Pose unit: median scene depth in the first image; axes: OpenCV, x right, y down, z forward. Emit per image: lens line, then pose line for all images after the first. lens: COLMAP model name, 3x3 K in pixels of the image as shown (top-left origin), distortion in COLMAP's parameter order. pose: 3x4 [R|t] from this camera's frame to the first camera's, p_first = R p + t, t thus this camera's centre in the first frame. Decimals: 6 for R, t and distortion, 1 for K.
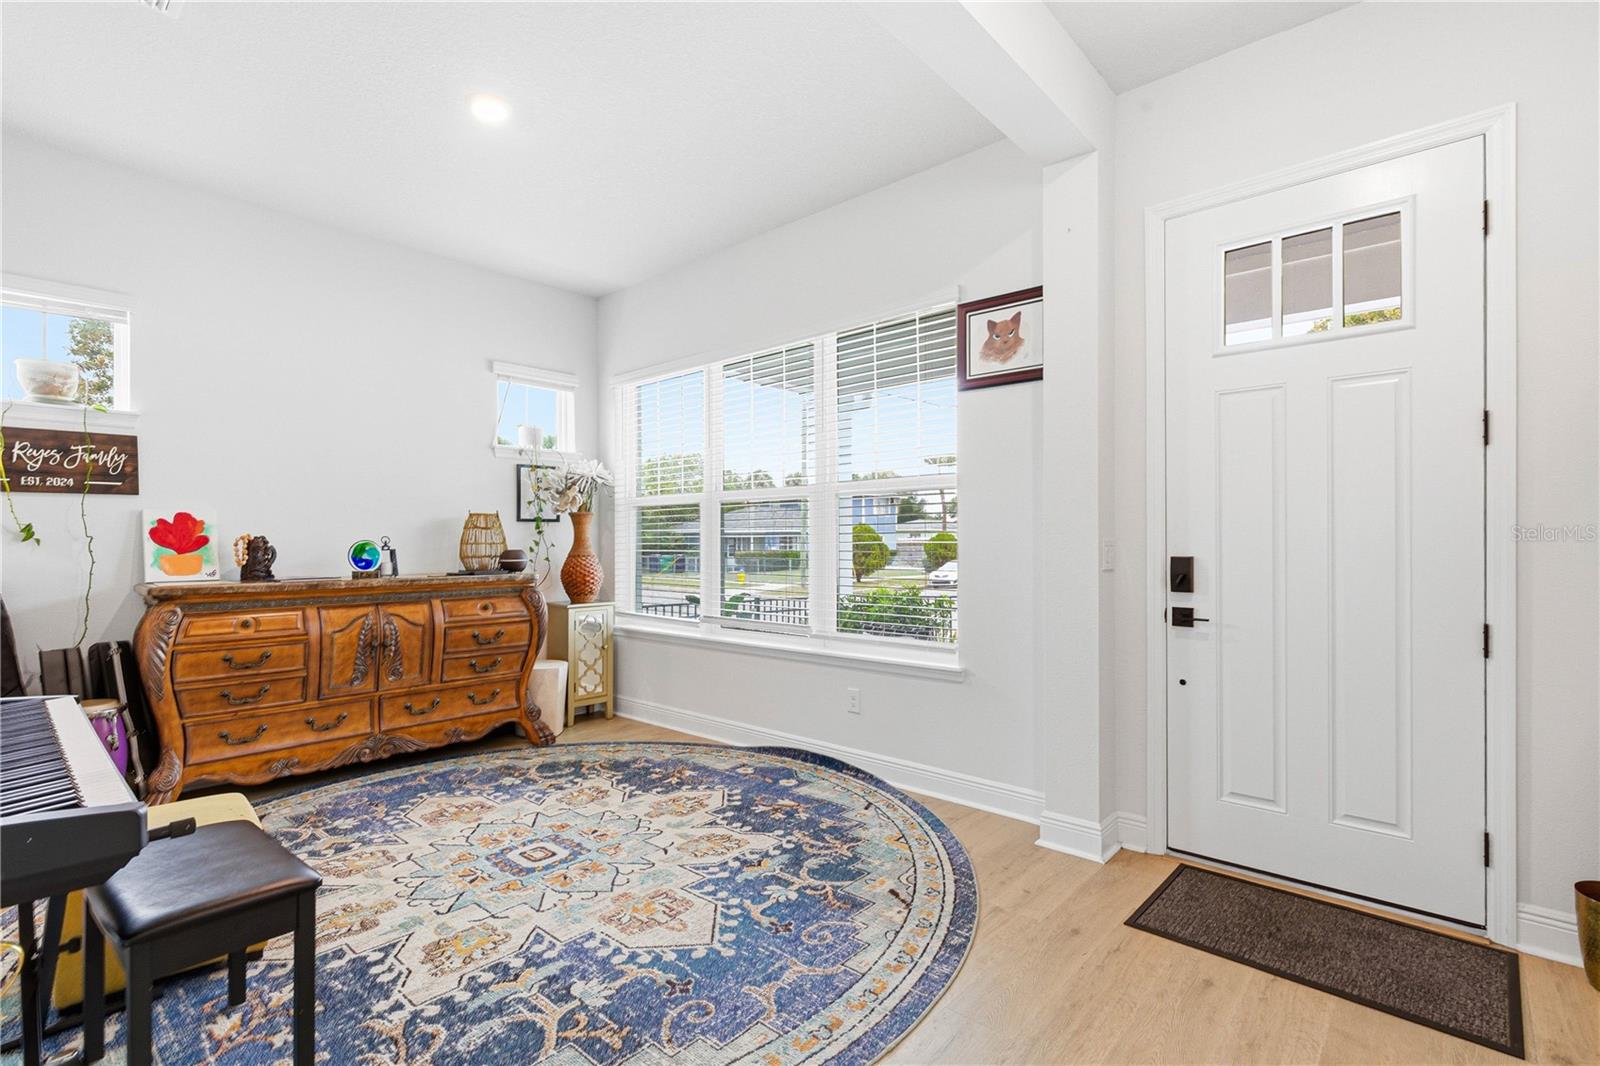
lens RADIAL K [[735.5, 0, 806.0], [0, 735.5, 536.5], [0, 0, 1]] dist [-0.001117, 0.000393]
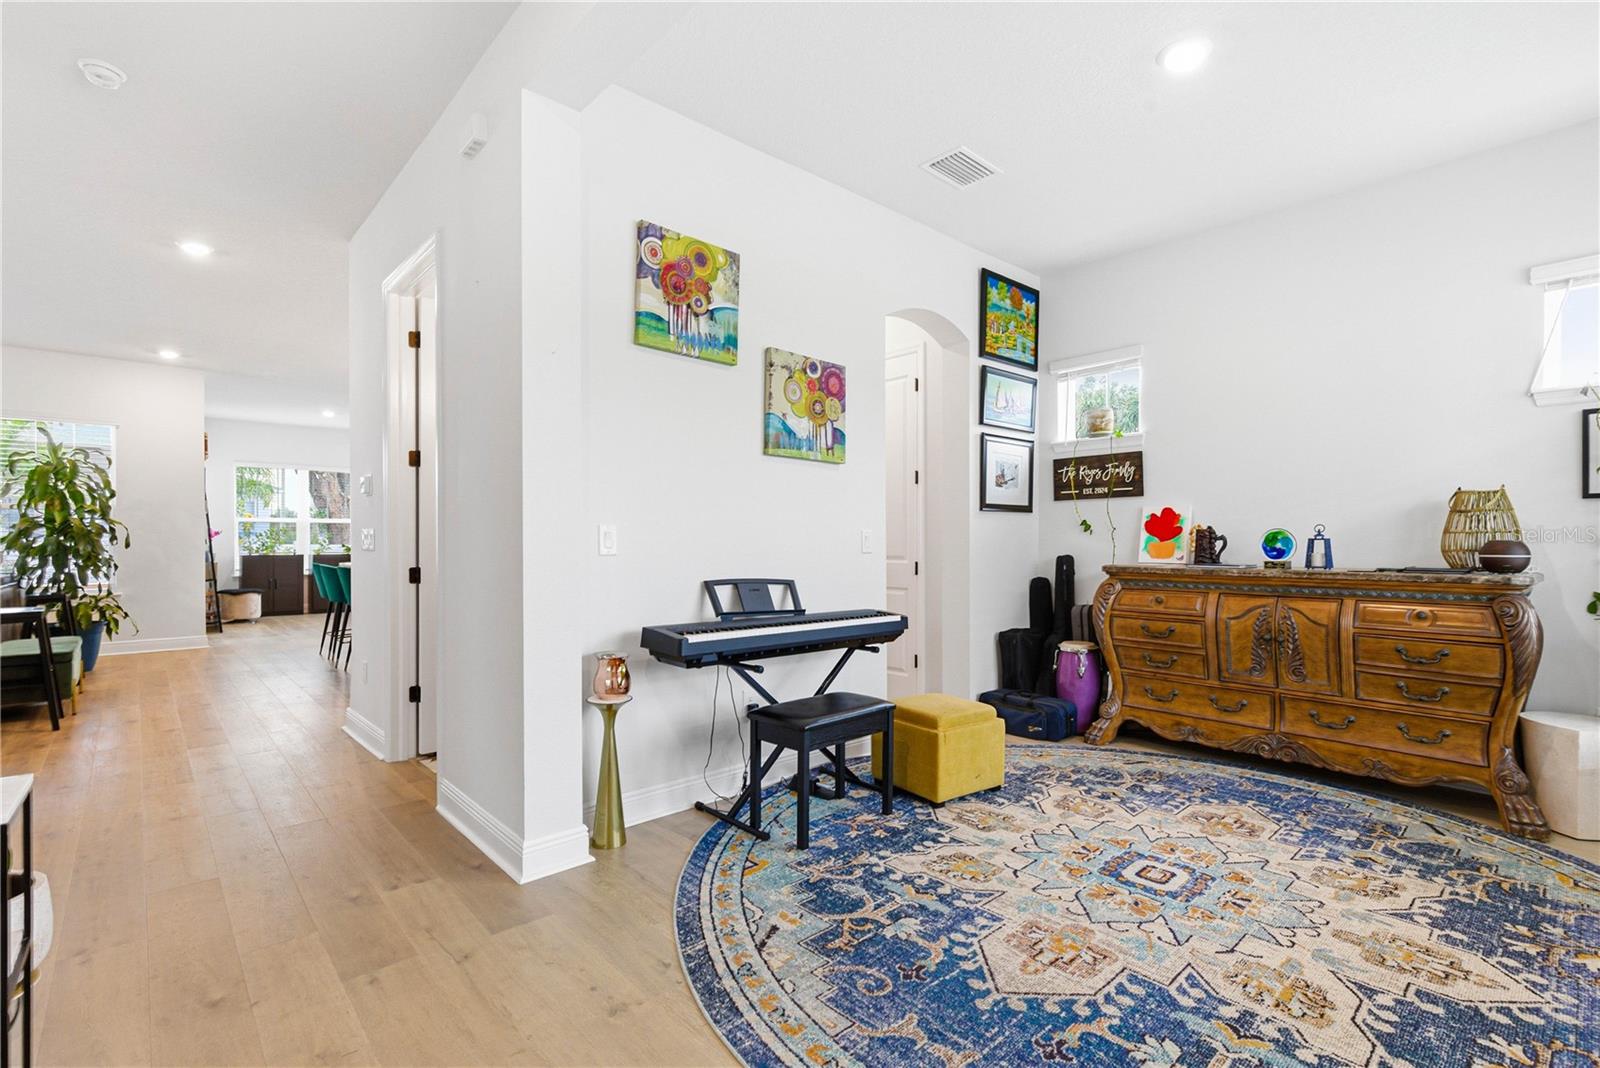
lens RADIAL K [[739.1, 0, 800.0], [0, 739.1, 534.0], [0, 0, 1]] dist [0.001188, 0.000460]
pose [[-0.106348, -0.004185, -0.994320, 0.465843], [0.006586, 0.999966, -0.004913, 0.013848], [0.994307, -0.007071, -0.106317, 0.532926]]
